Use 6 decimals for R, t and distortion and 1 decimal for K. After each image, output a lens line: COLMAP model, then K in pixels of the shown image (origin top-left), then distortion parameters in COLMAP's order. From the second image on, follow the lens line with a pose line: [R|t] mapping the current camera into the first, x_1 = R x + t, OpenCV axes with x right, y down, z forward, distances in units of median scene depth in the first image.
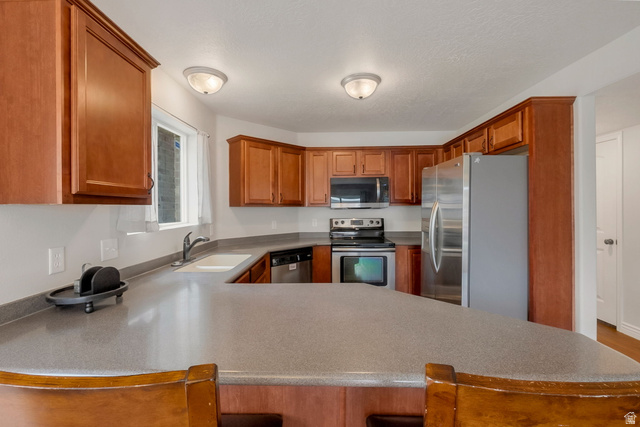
lens RADIAL K [[282.5, 0, 313.9], [0, 282.5, 214.6], [0, 0, 1]] dist [0.002050, -0.000483]
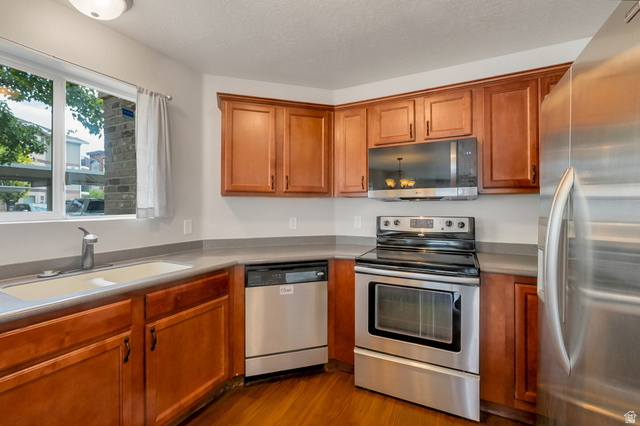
lens RADIAL K [[282.5, 0, 314.8], [0, 282.5, 209.6], [0, 0, 1]] dist [0.002050, -0.000483]
pose [[0.896935, 0.009145, -0.442067, 0.235516], [-0.016375, 0.999787, -0.012541, 0.010772], [0.441859, 0.018487, 0.896894, 0.419333]]
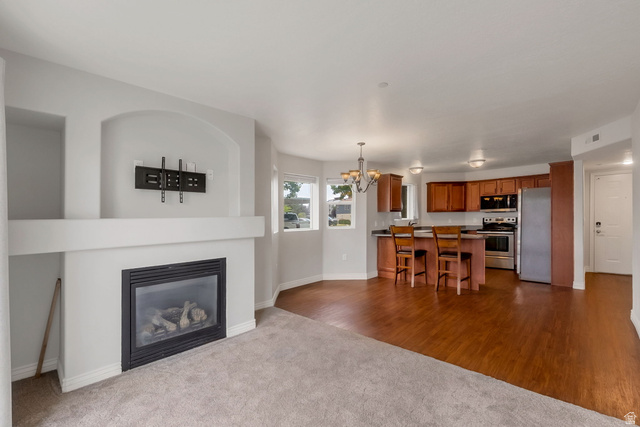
lens RADIAL K [[282.5, 0, 325.4], [0, 282.5, 224.3], [0, 0, 1]] dist [0.002050, -0.000483]
pose [[0.766391, 0.009186, -0.642308, 0.509705], [-0.002190, 0.999929, 0.011688, 0.041723], [0.642370, -0.007551, 0.766357, -1.208301]]
